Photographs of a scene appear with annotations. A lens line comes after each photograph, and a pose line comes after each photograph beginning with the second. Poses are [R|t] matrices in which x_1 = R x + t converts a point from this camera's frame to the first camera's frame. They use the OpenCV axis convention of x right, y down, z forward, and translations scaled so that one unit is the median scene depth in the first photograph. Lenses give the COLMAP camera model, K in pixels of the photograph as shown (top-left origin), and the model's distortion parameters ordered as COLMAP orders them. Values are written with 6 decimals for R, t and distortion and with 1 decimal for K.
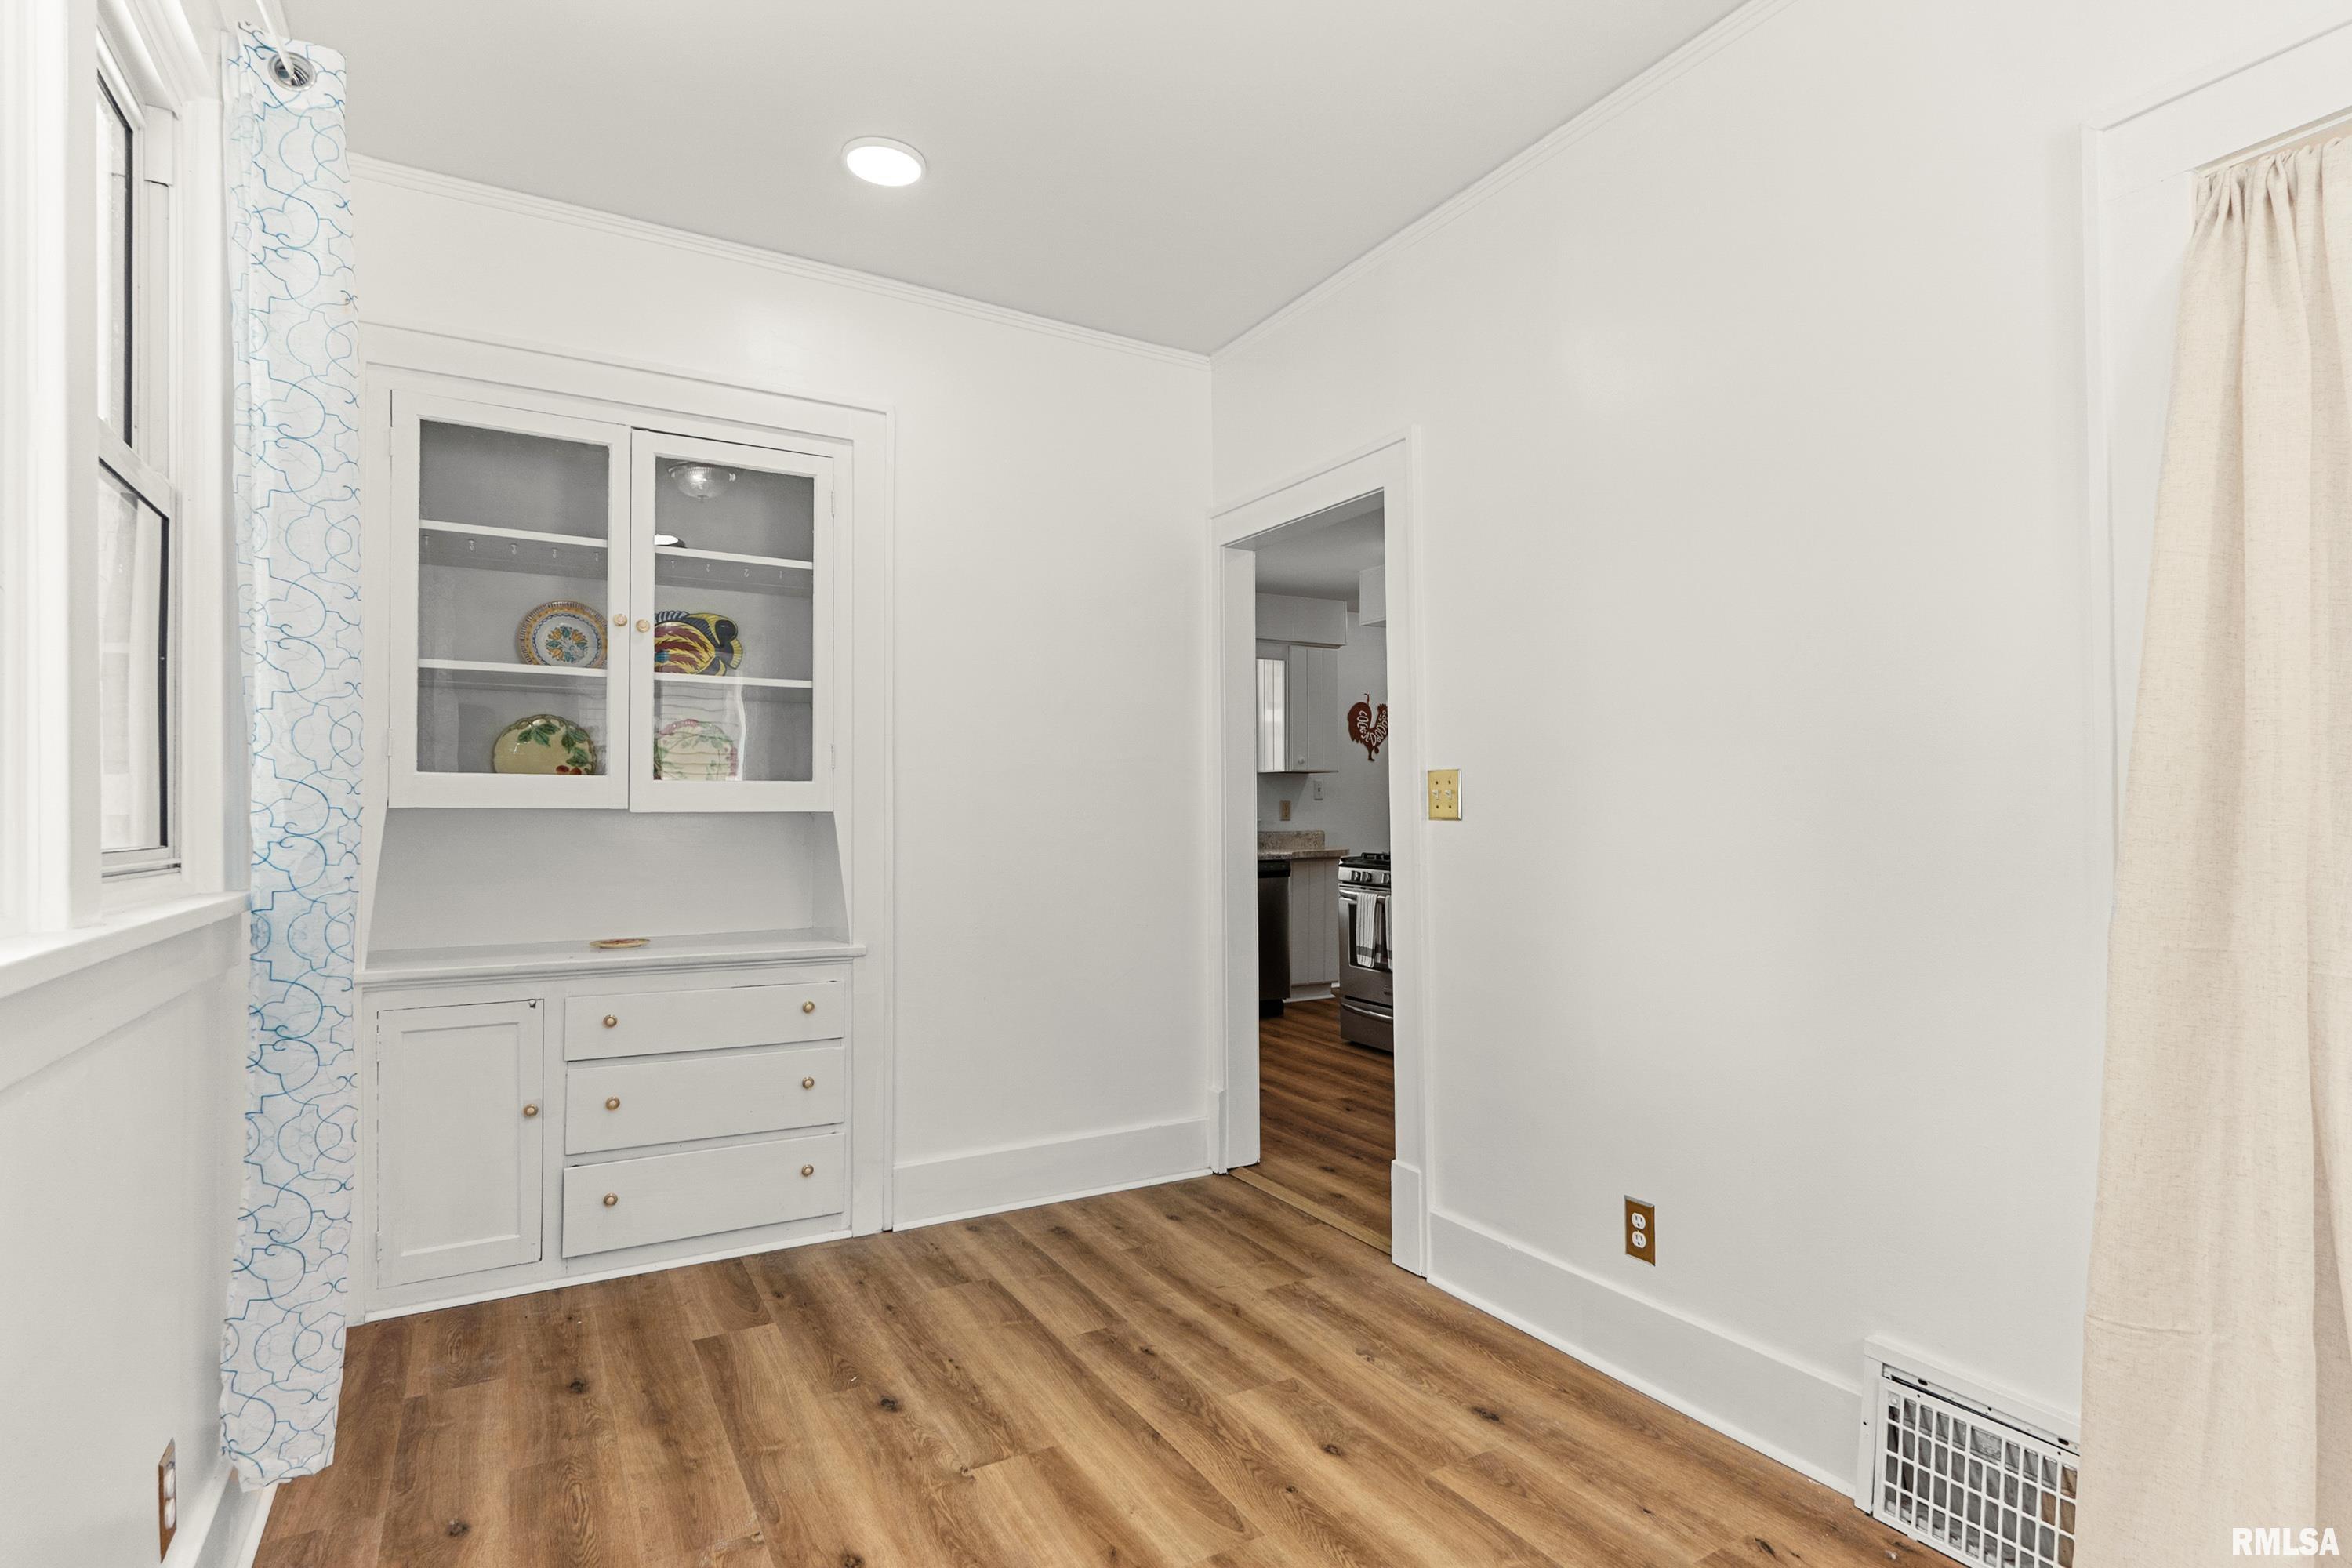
lens RADIAL K [[1178.7, 0, 1186.8], [0, 1178.7, 805.6], [0, 0, 1]] dist [-0.002083, 0.003179]
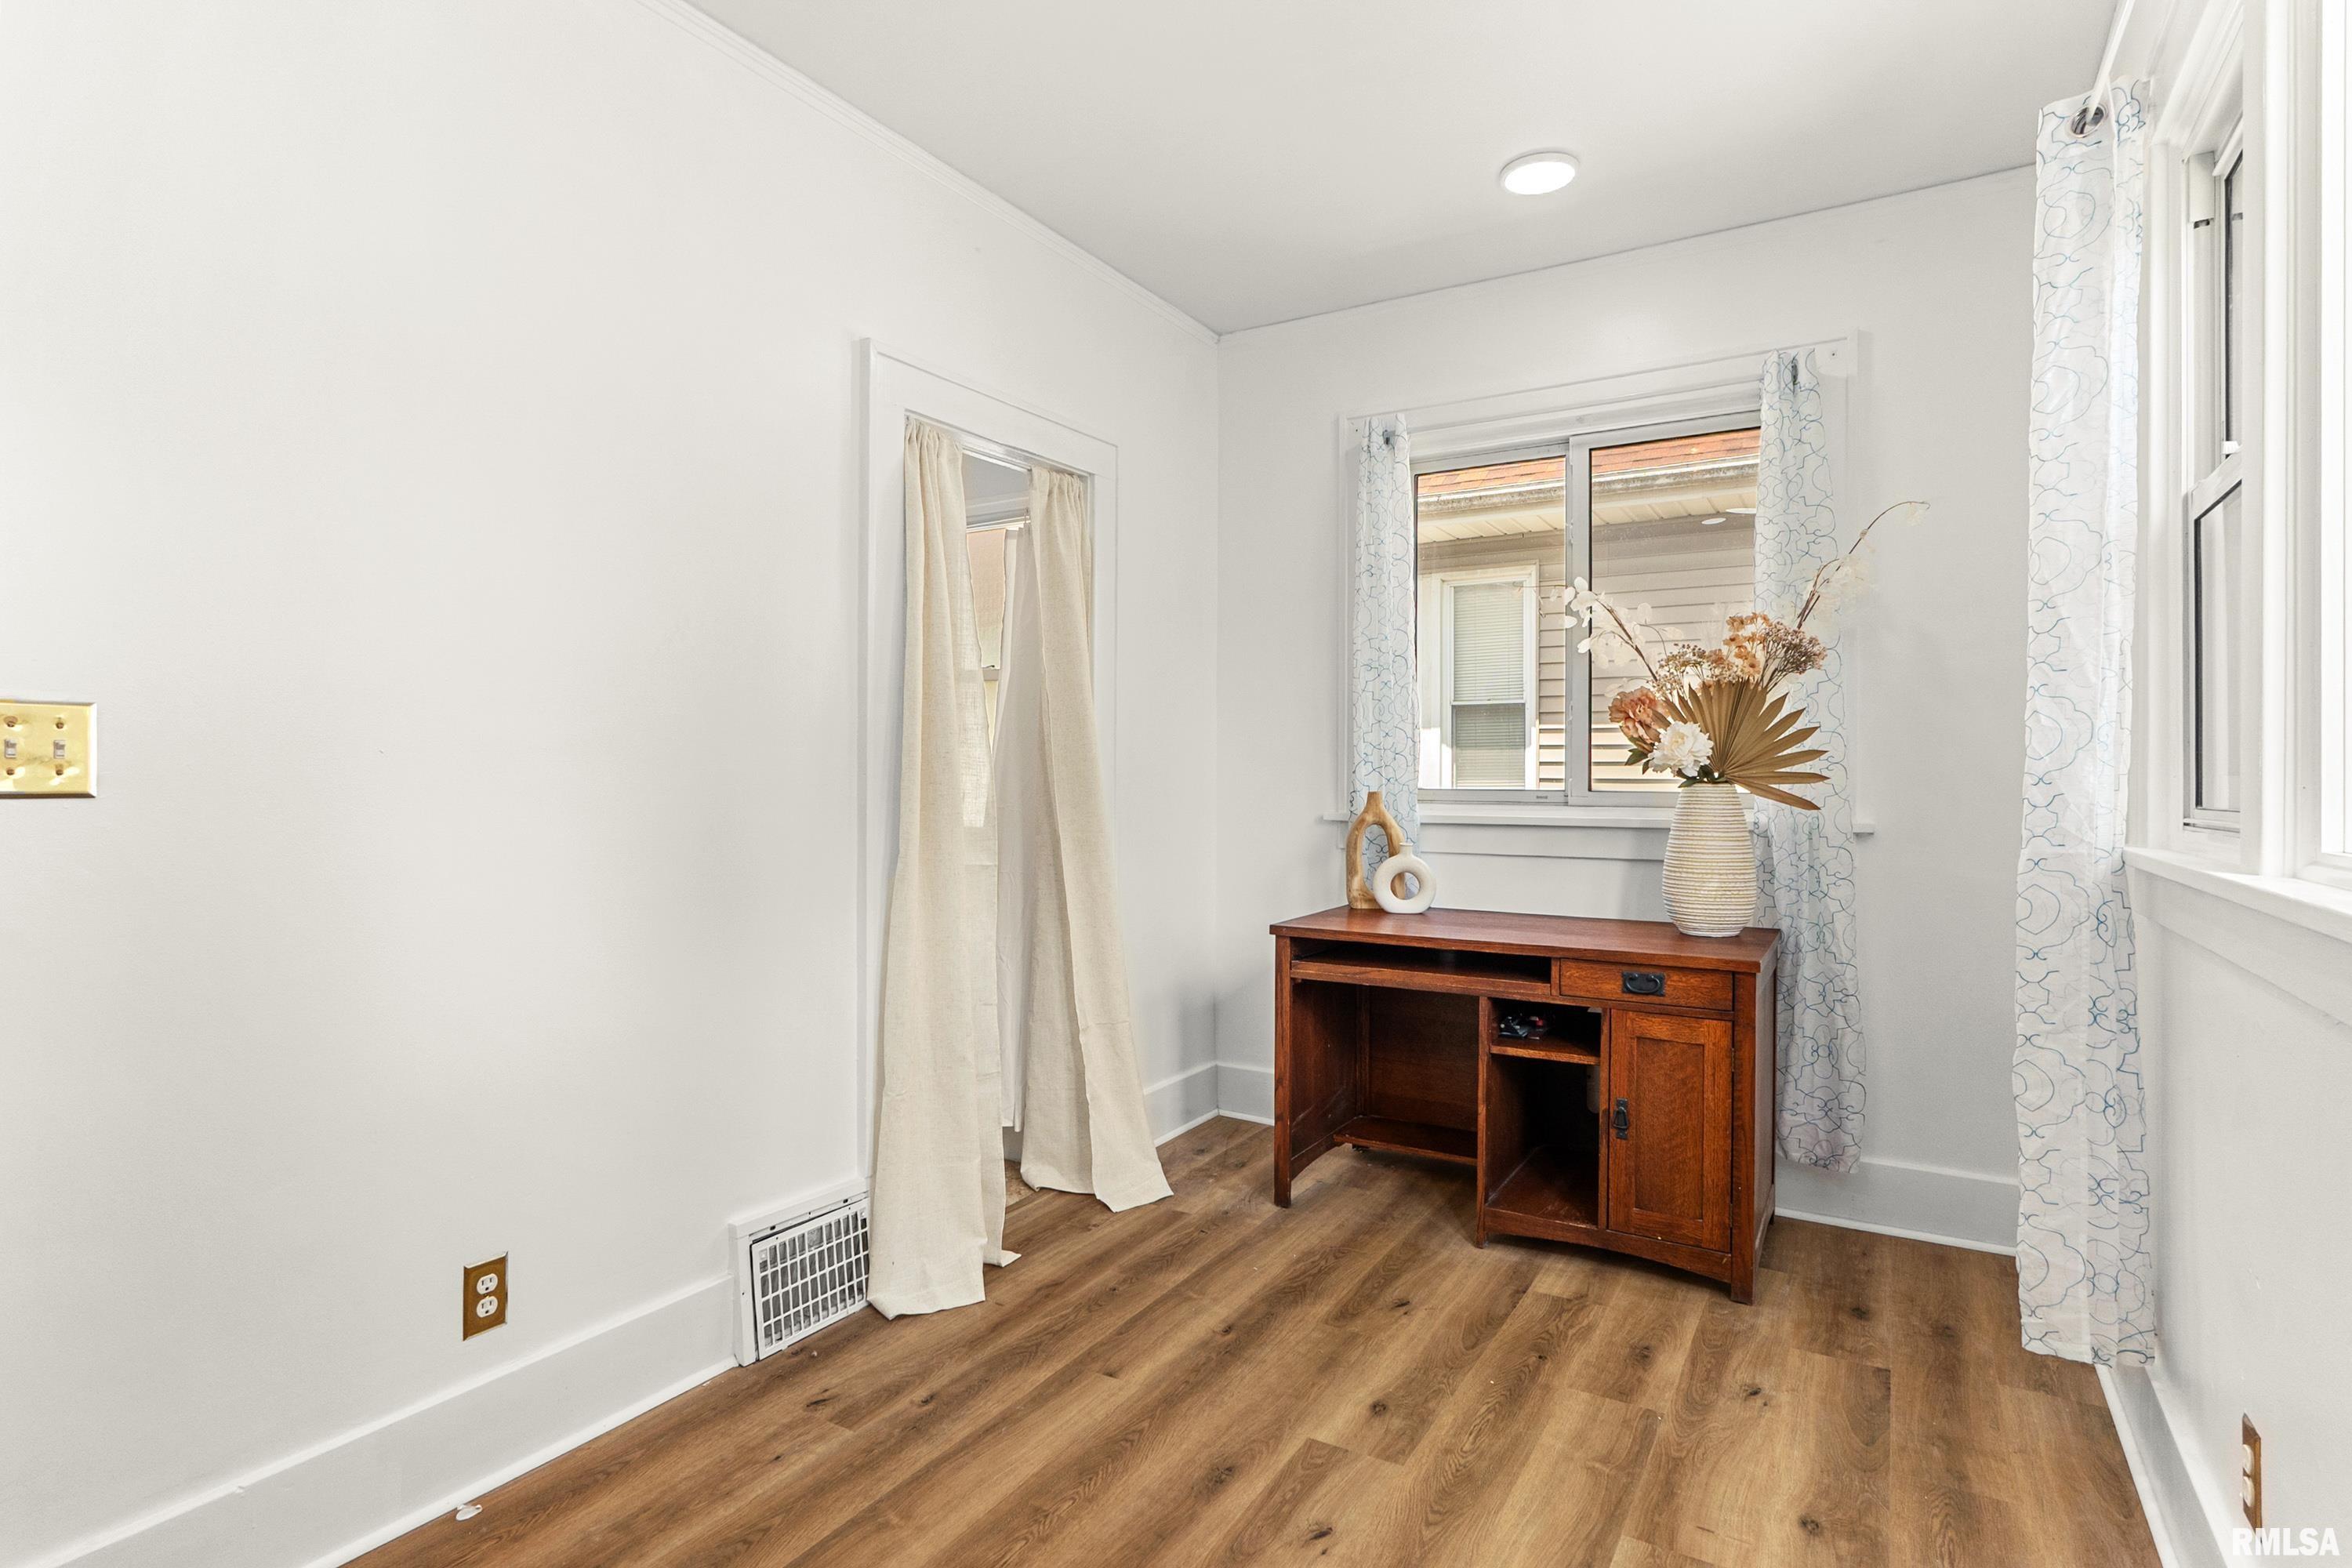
lens RADIAL K [[1178.7, 0, 1180.6], [0, 1178.7, 778.8], [0, 0, 1]] dist [-0.002083, 0.003179]
pose [[-0.483312, 0.008107, 0.875411, -0.669593], [0.000053, 0.999957, -0.009231, 0.012928], [-0.875448, -0.004415, -0.483292, 1.159335]]
